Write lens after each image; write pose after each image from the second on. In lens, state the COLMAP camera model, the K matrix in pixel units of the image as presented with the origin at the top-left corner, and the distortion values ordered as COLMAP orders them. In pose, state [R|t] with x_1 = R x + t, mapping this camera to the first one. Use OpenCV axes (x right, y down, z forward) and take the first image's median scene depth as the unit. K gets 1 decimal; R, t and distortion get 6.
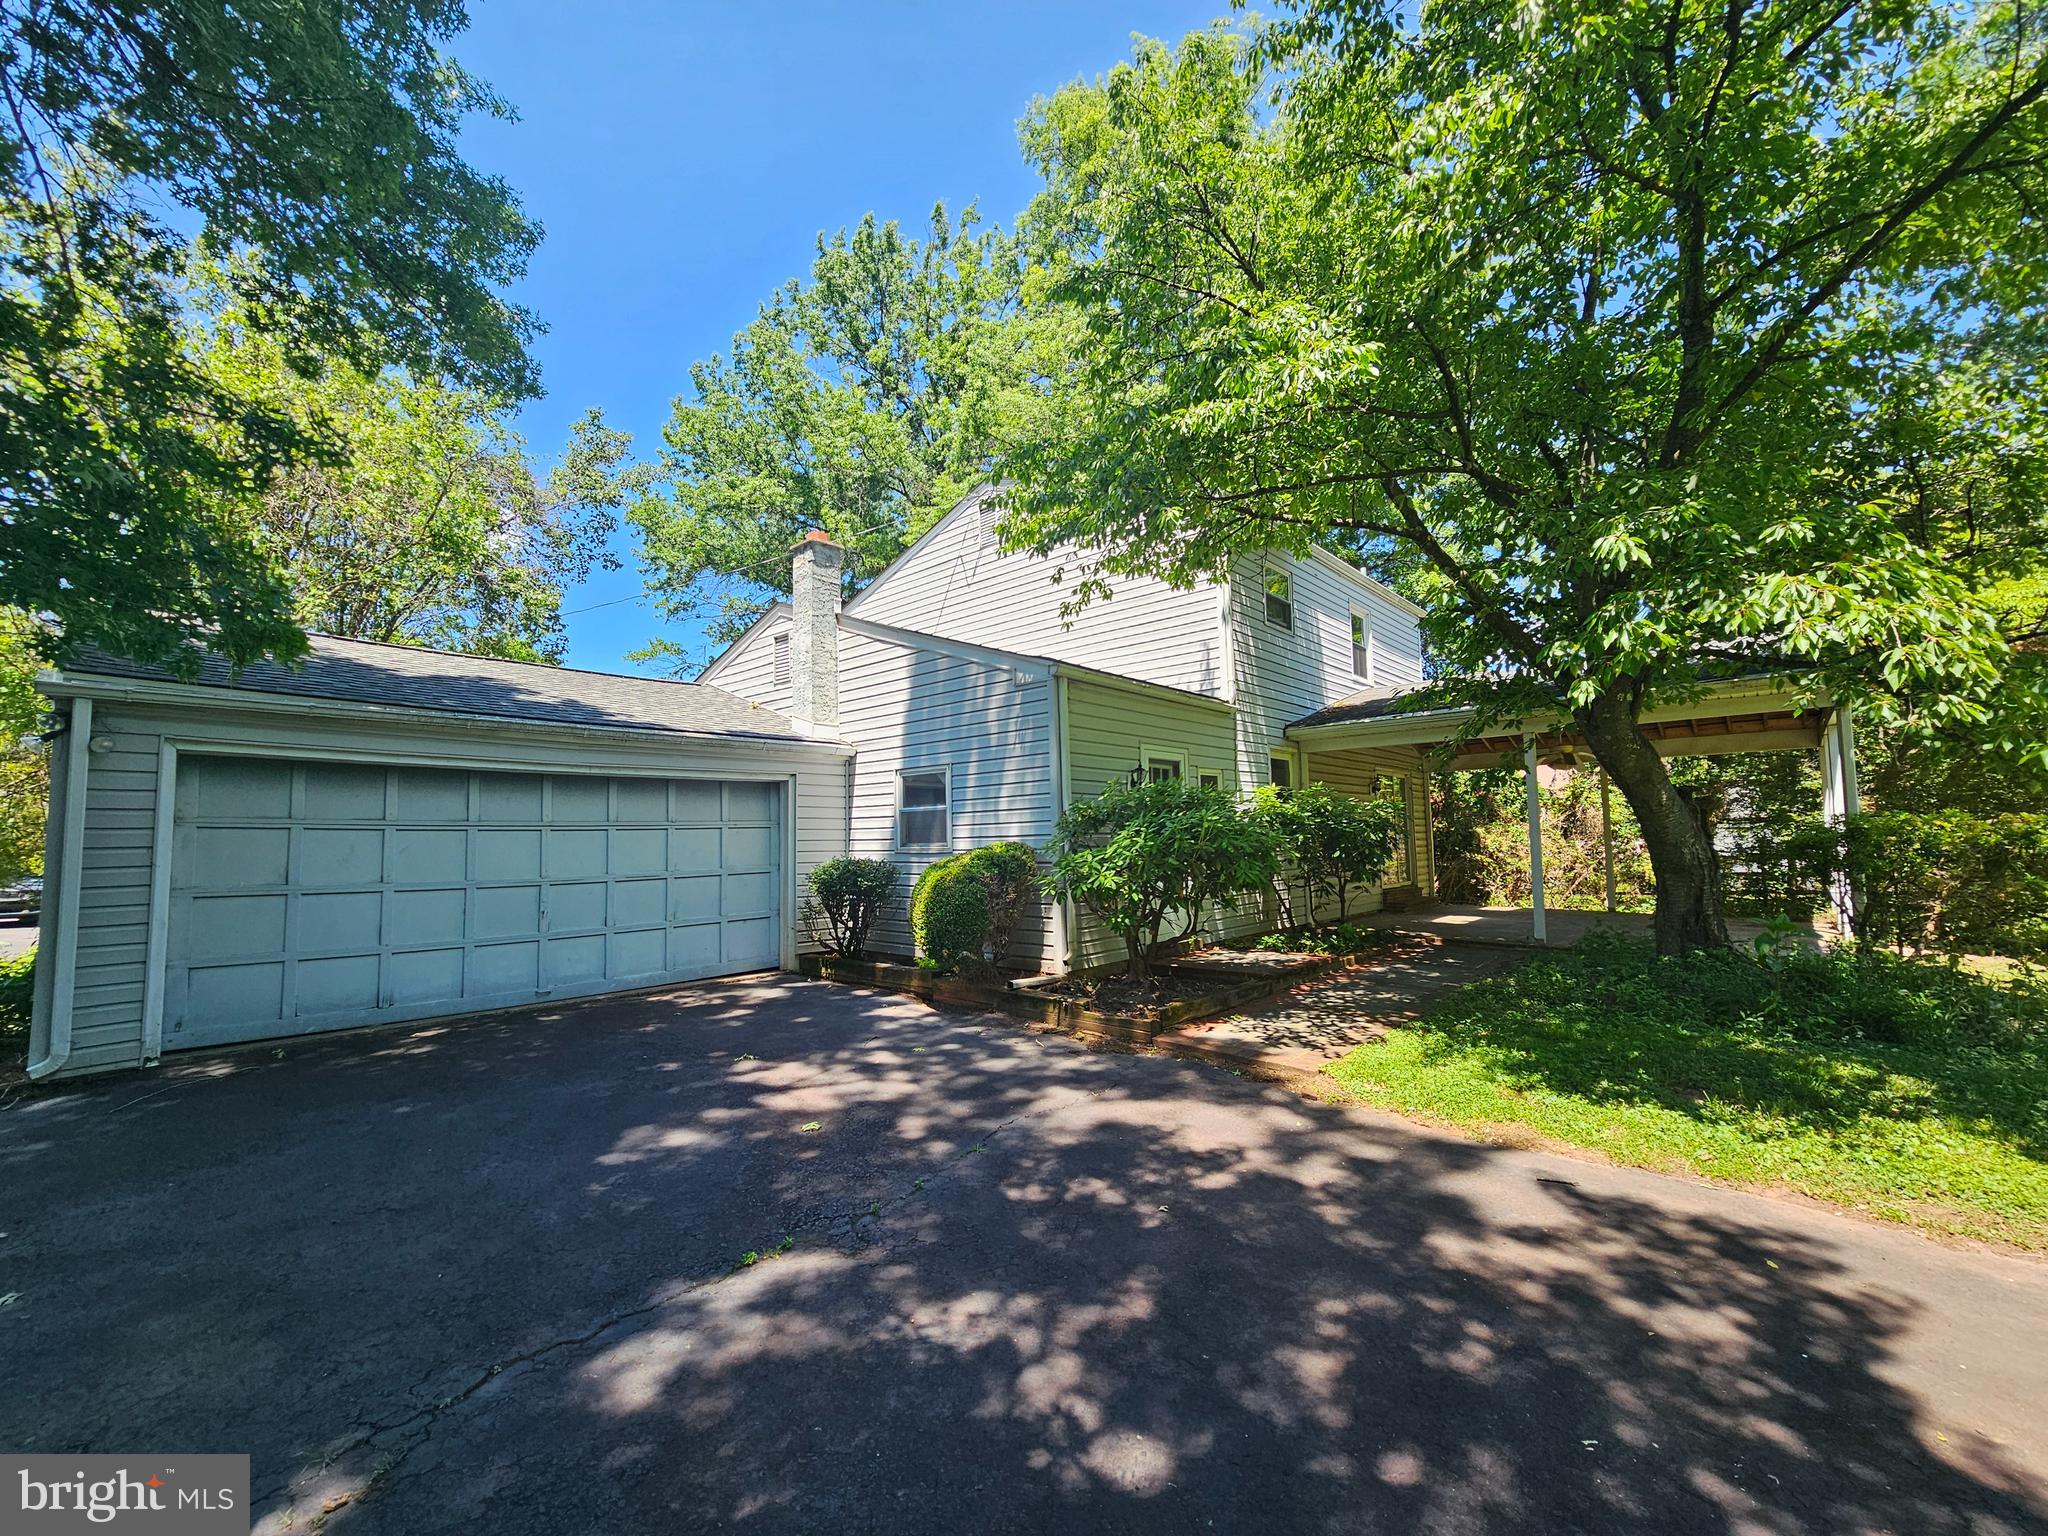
lens RADIAL K [[832.0, 0, 1023.8], [0, 832.0, 780.7], [0, 0, 1]] dist [0.001404, 0.000029]
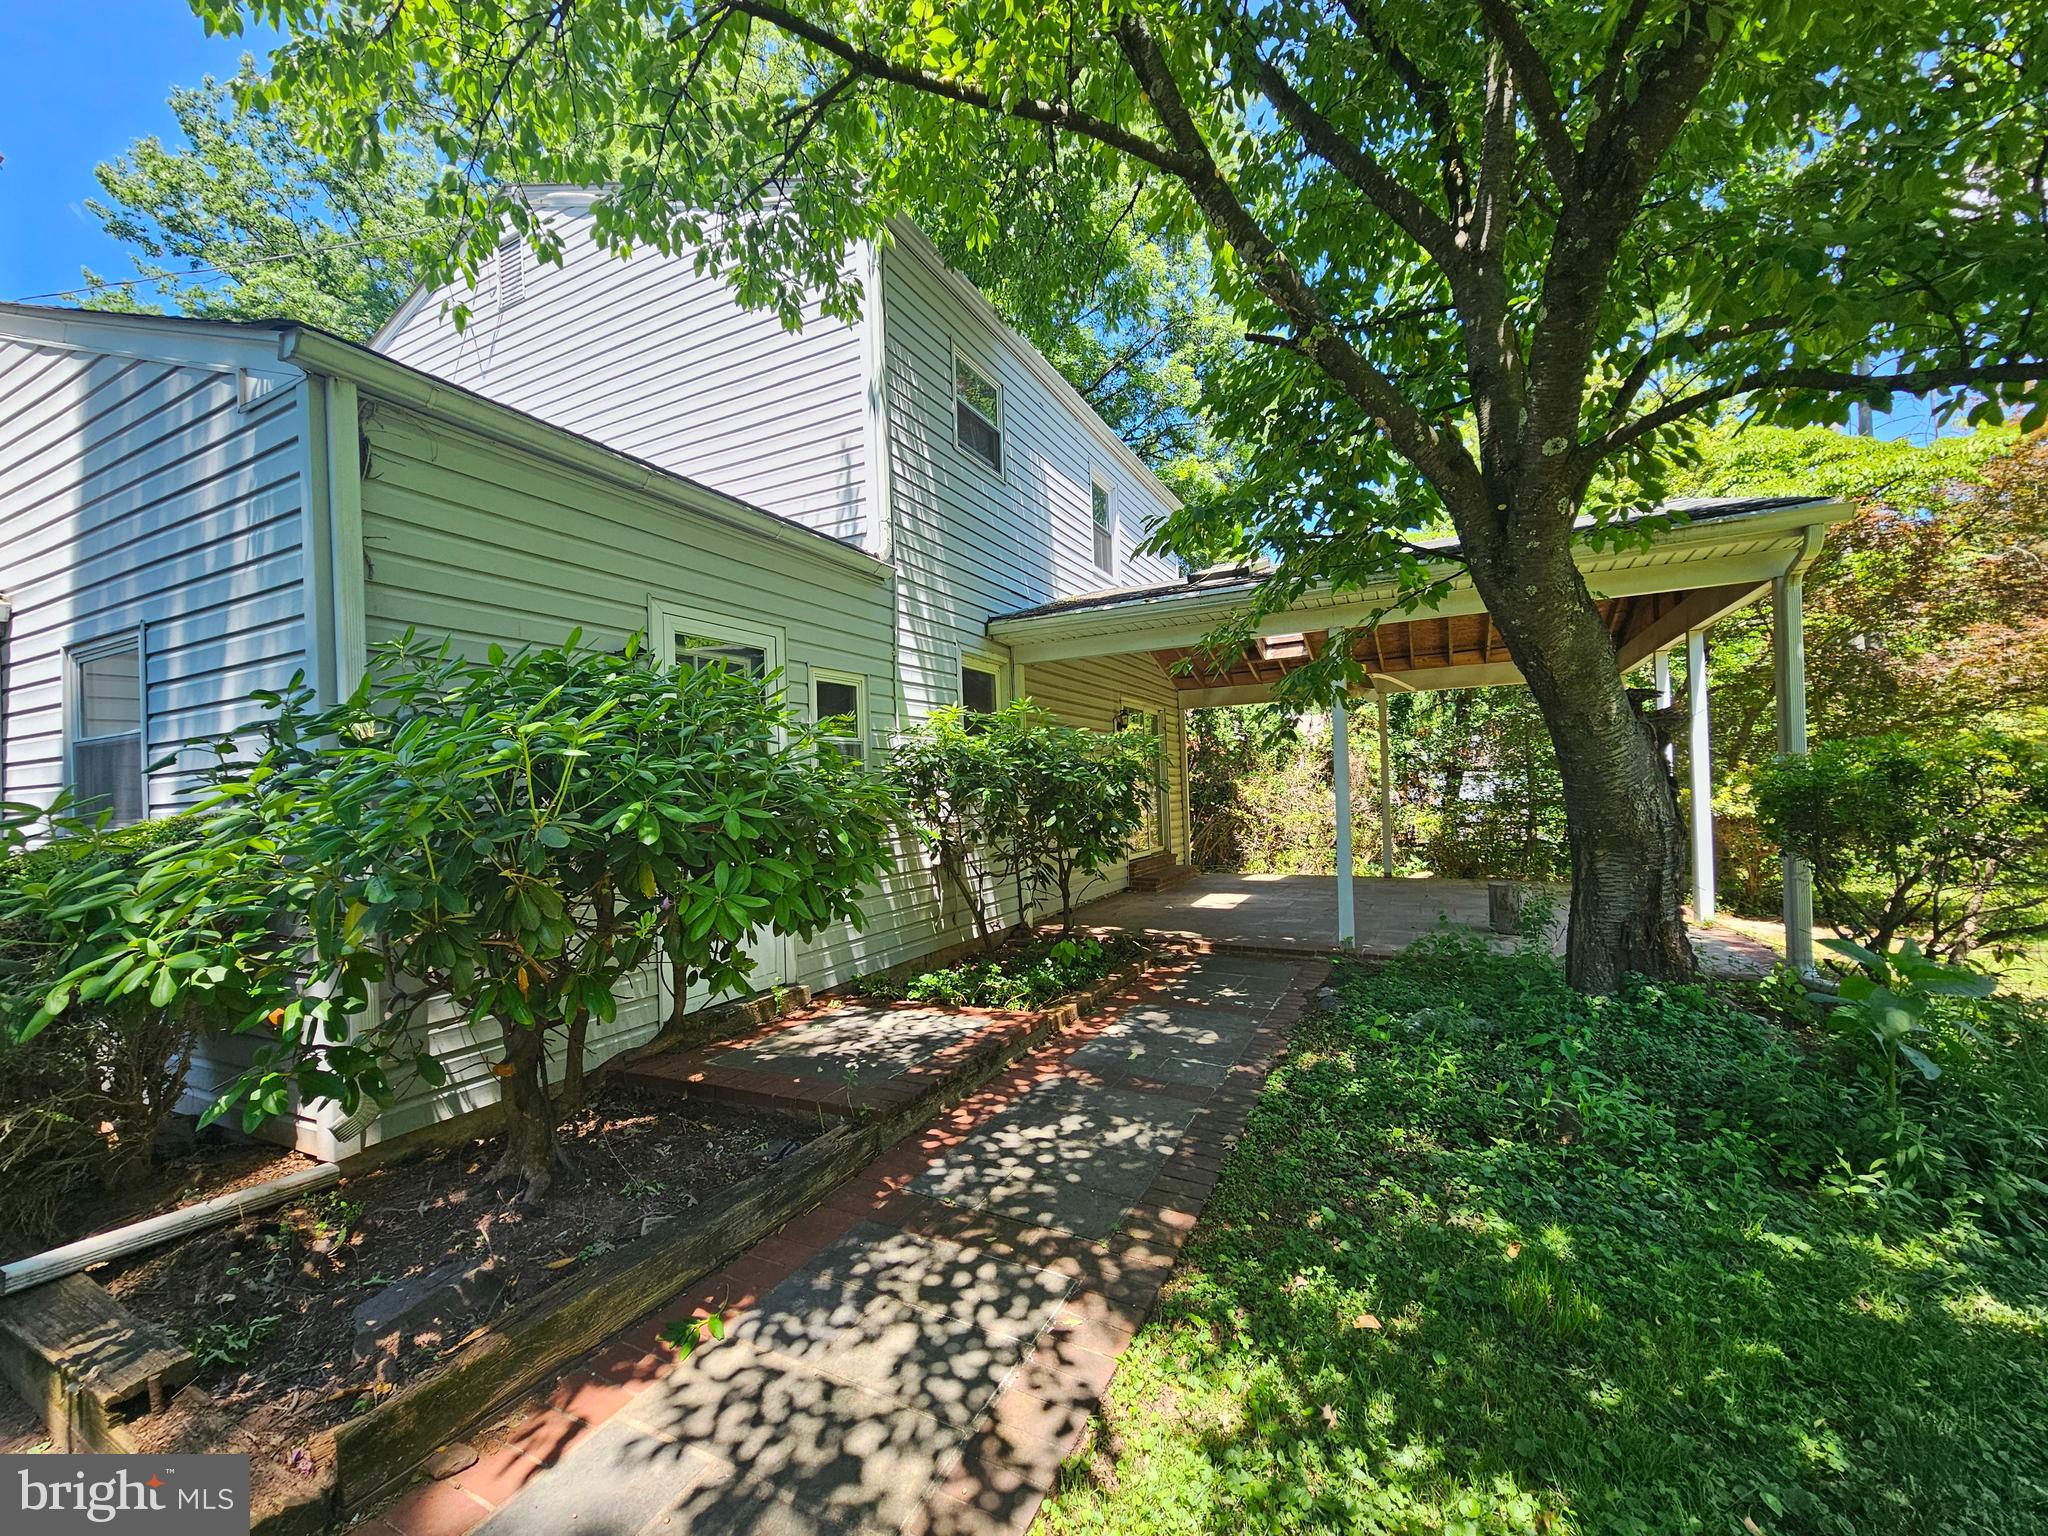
lens RADIAL K [[832.0, 0, 1024.0], [0, 832.0, 774.7], [0, 0, 1]] dist [0.001404, 0.000029]
pose [[0.962242, -0.007287, 0.272099, 0.181391], [-0.004608, 0.999062, 0.043049, 0.028431], [-0.272158, -0.042677, 0.961306, 0.409055]]
